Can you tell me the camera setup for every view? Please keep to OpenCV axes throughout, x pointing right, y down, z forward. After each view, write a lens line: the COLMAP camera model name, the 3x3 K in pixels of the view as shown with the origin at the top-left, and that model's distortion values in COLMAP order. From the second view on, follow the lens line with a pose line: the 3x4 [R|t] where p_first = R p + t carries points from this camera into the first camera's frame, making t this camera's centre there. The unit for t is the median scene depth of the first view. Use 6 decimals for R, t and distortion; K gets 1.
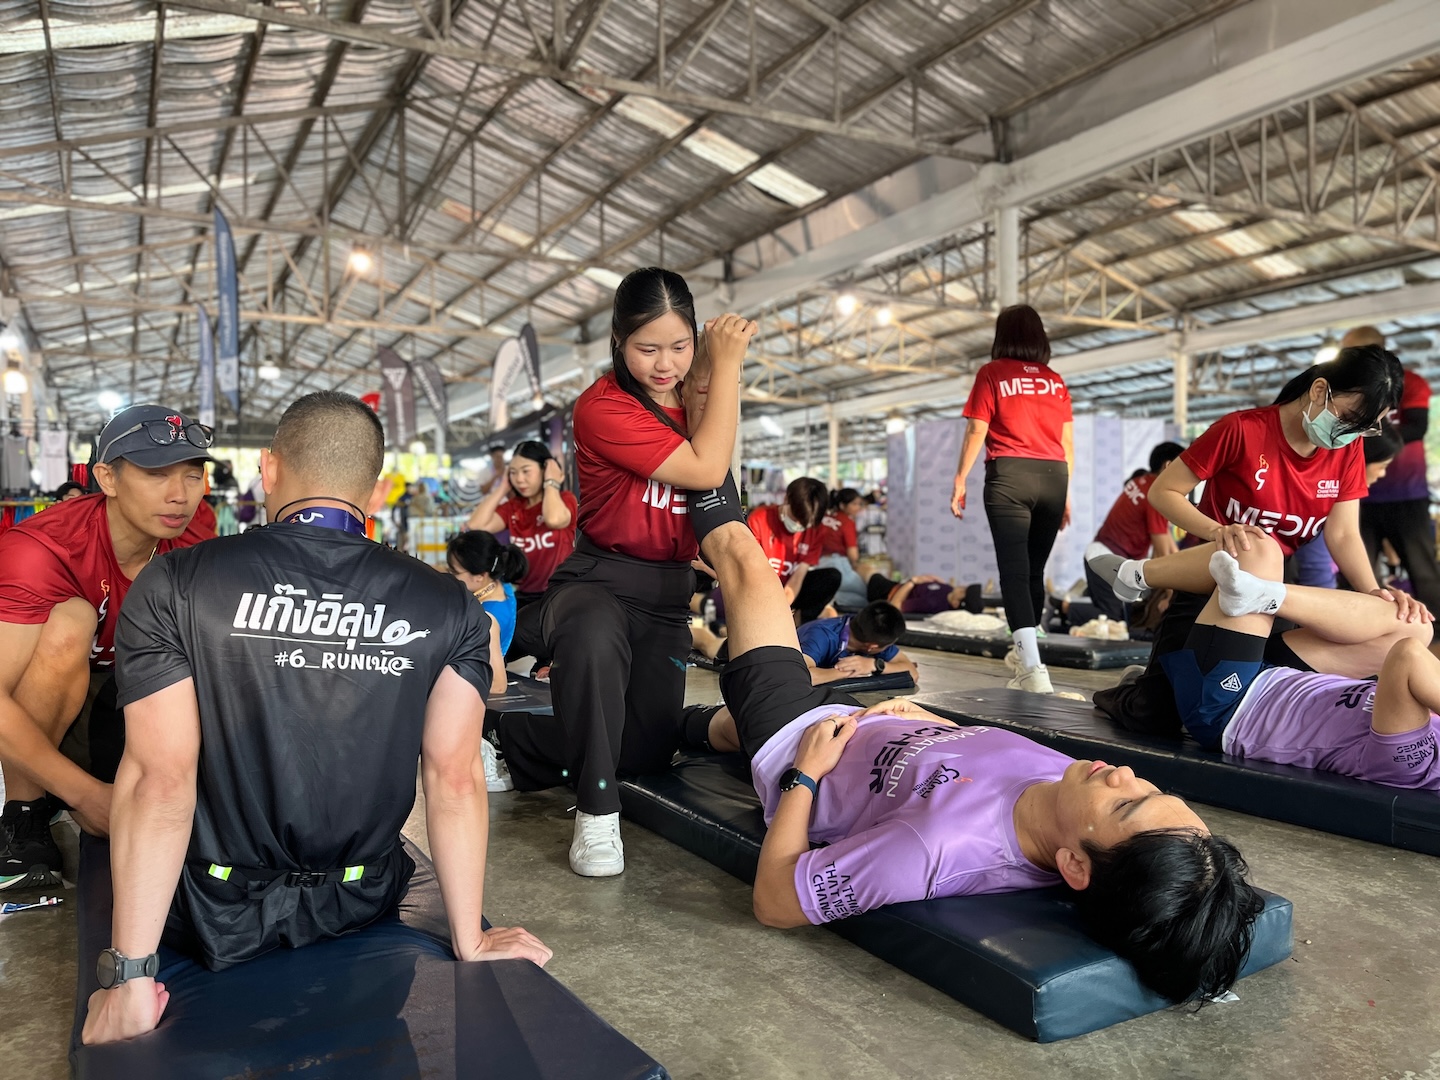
lens RADIAL K [[1095.0, 0, 715.7], [0, 1095.0, 545.4], [0, 0, 1]] dist [0.060878, -0.087582]
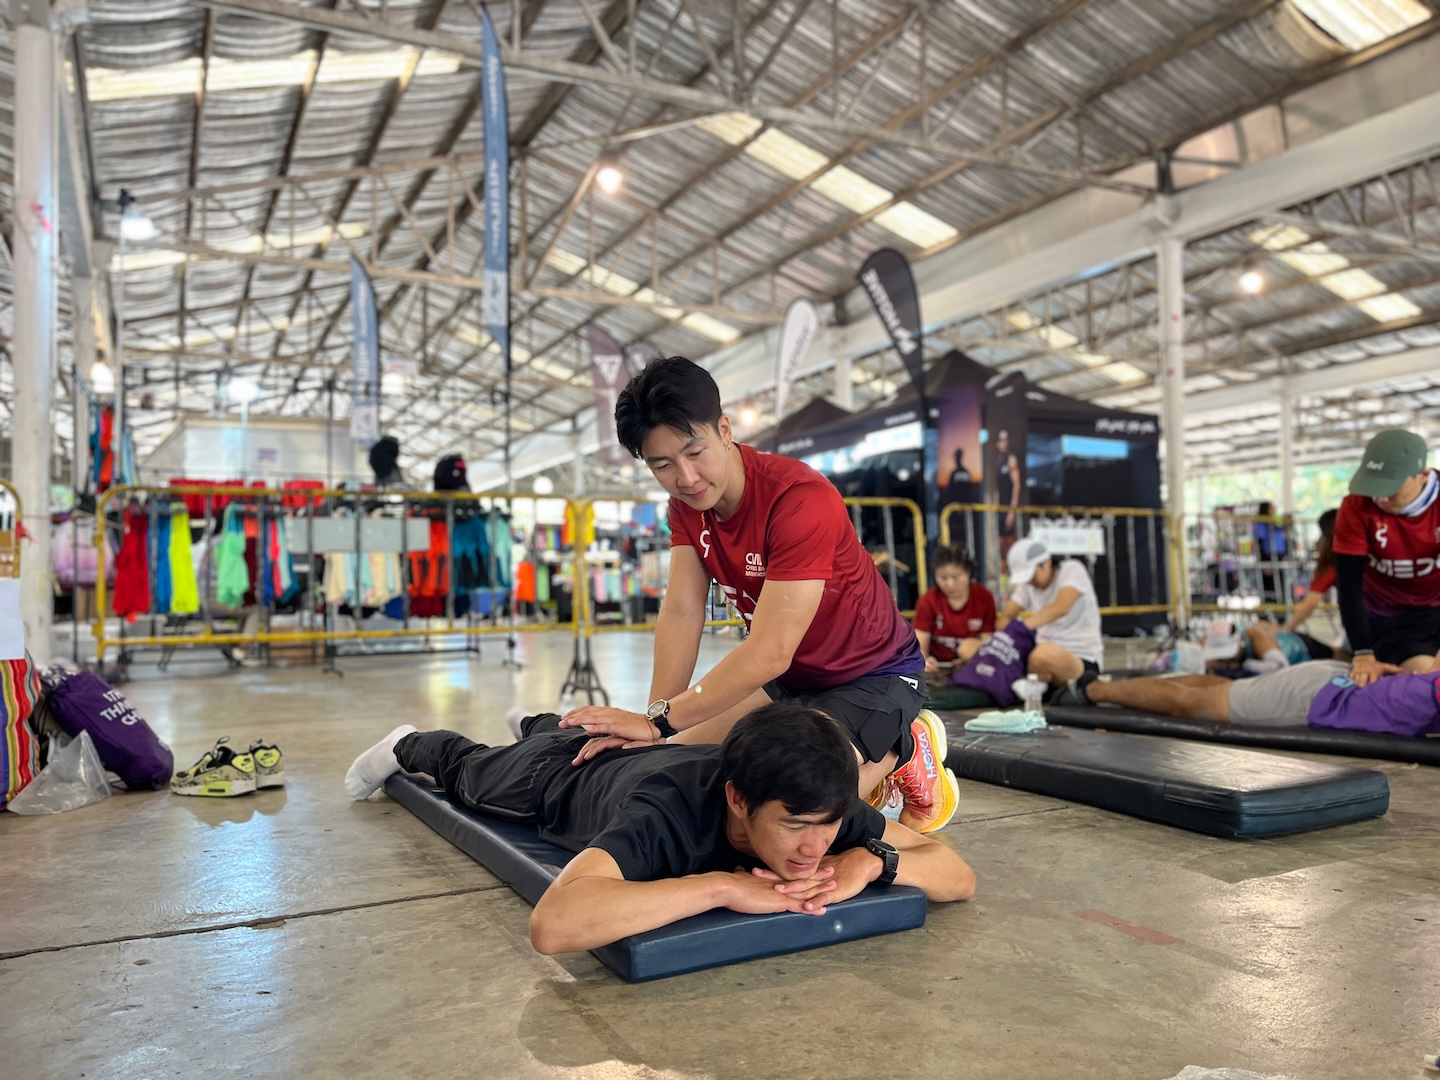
lens RADIAL K [[1095.0, 0, 716.0], [0, 1095.0, 549.4], [0, 0, 1]] dist [0.060878, -0.087582]
pose [[0.999680, -0.007619, -0.024141, -0.236227], [0.006447, 0.998814, -0.048266, 0.005049], [0.024480, 0.048095, 0.998543, 0.324129]]
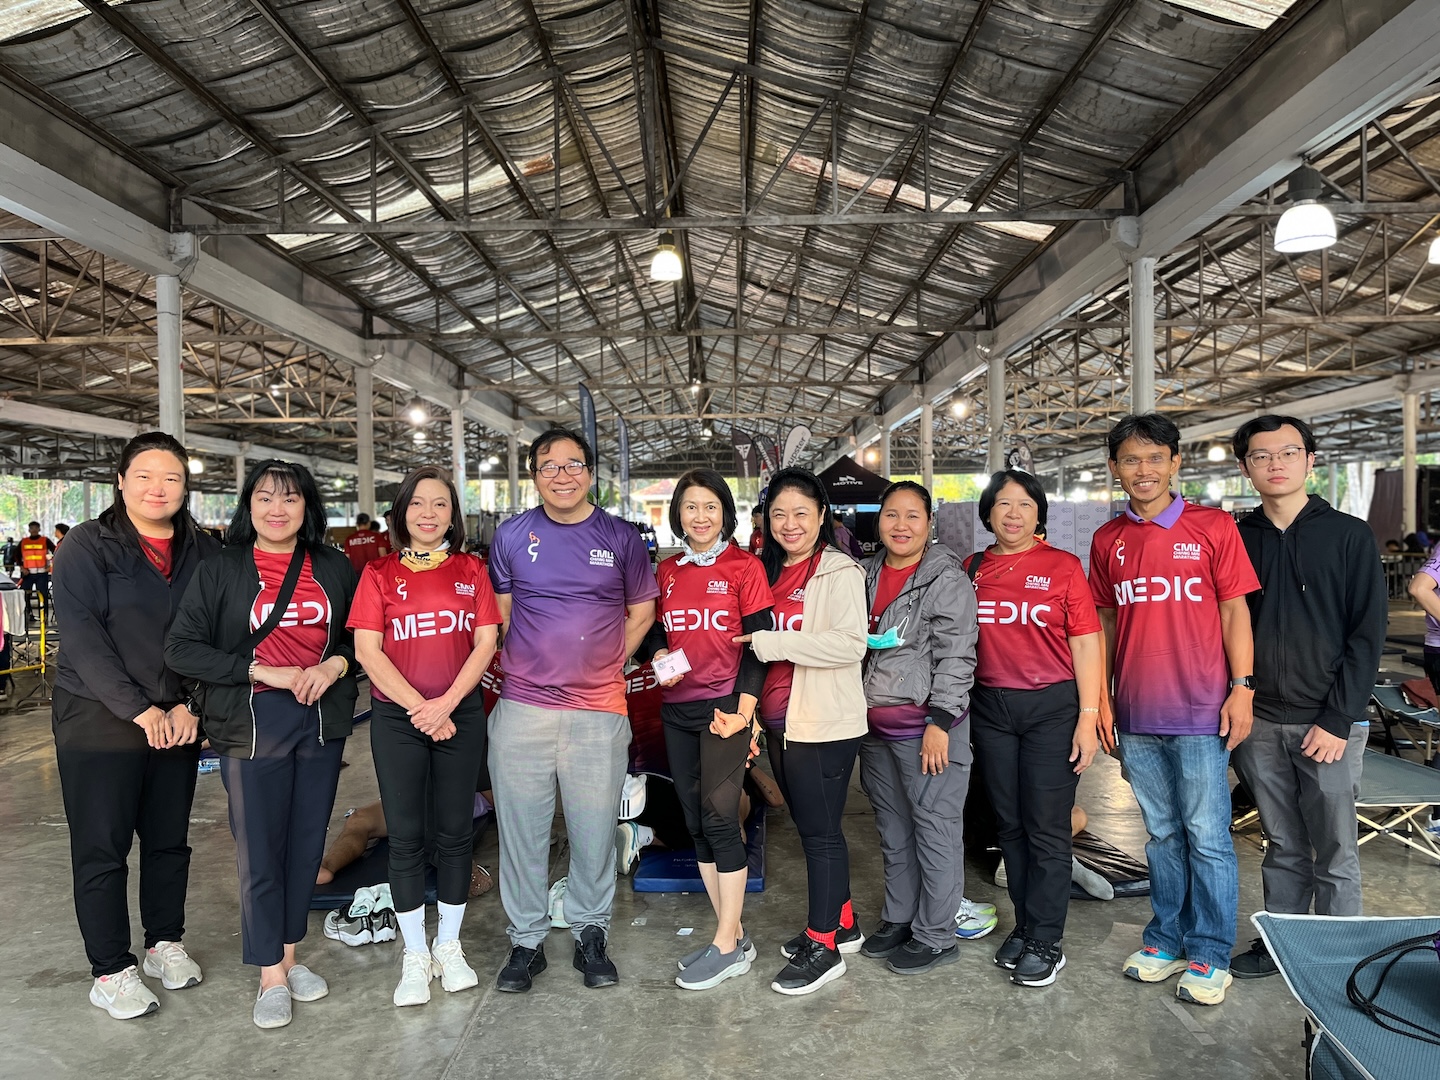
lens RADIAL K [[1095.0, 0, 725.4], [0, 1095.0, 549.4], [0, 0, 1]] dist [0.060878, -0.087582]
pose [[0.878849, 0.002178, -0.477094, 0.434657], [0.002866, 0.999947, 0.009845, -0.043475], [0.477091, -0.010019, 0.878797, -0.316706]]
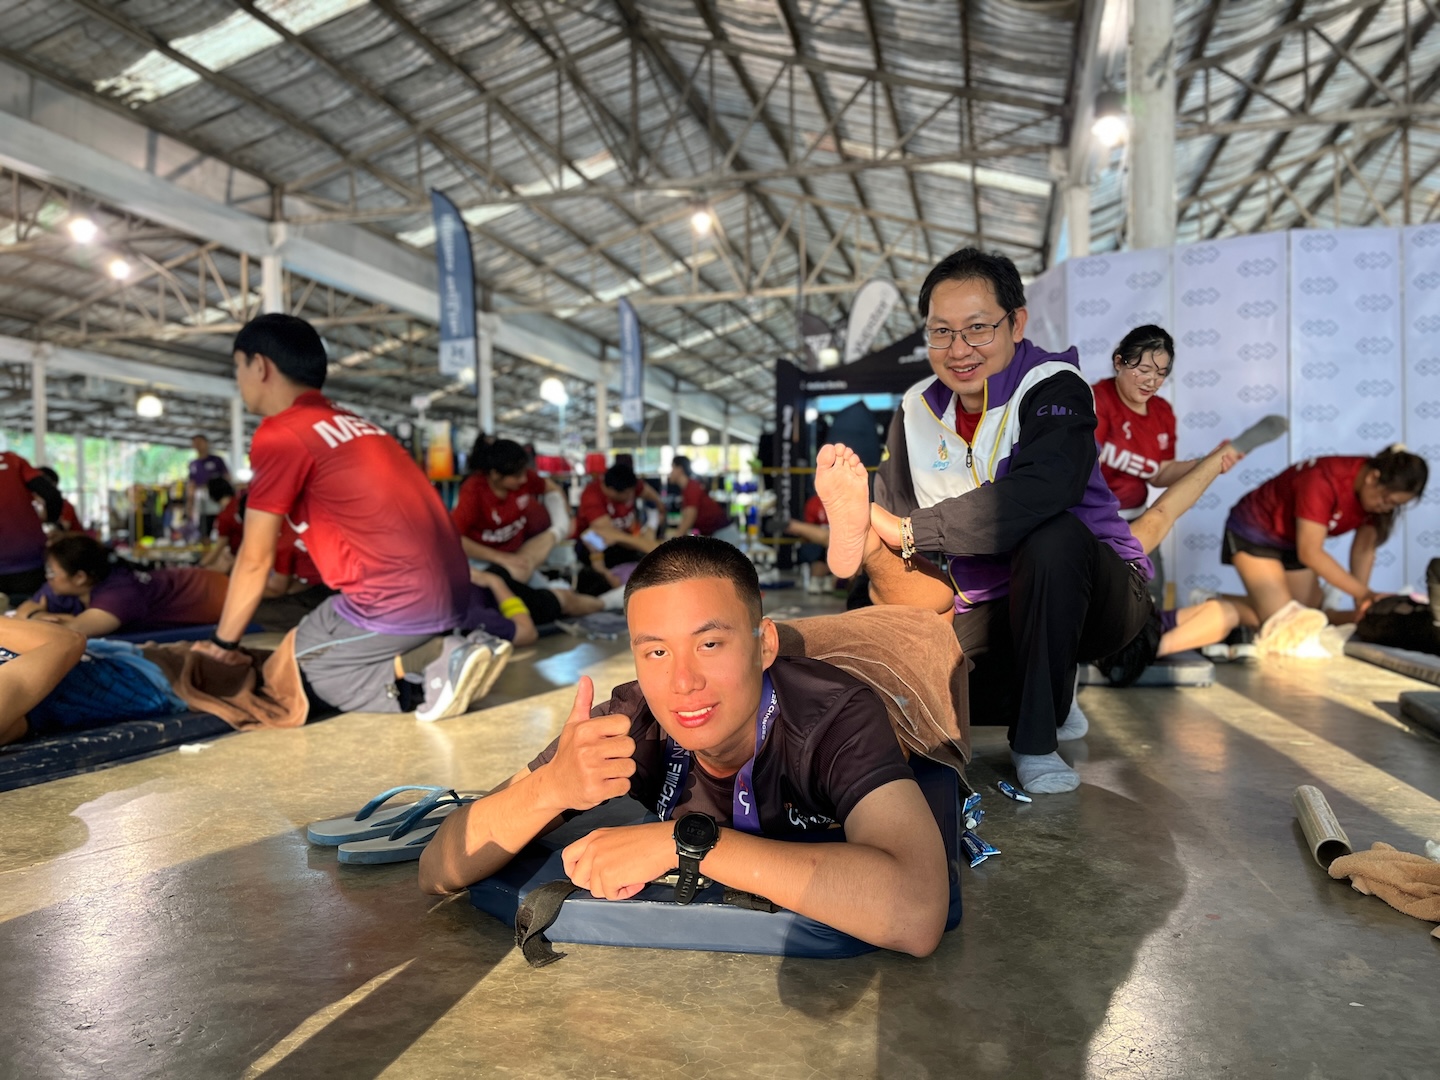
lens RADIAL K [[1095.0, 0, 721.4], [0, 1095.0, 547.9], [0, 0, 1]] dist [0.060878, -0.087582]
pose [[0.736298, 0.005447, -0.676635, 0.311077], [0.002701, 0.999936, 0.010990, 0.005832], [0.676652, -0.009919, 0.736236, 0.323865]]
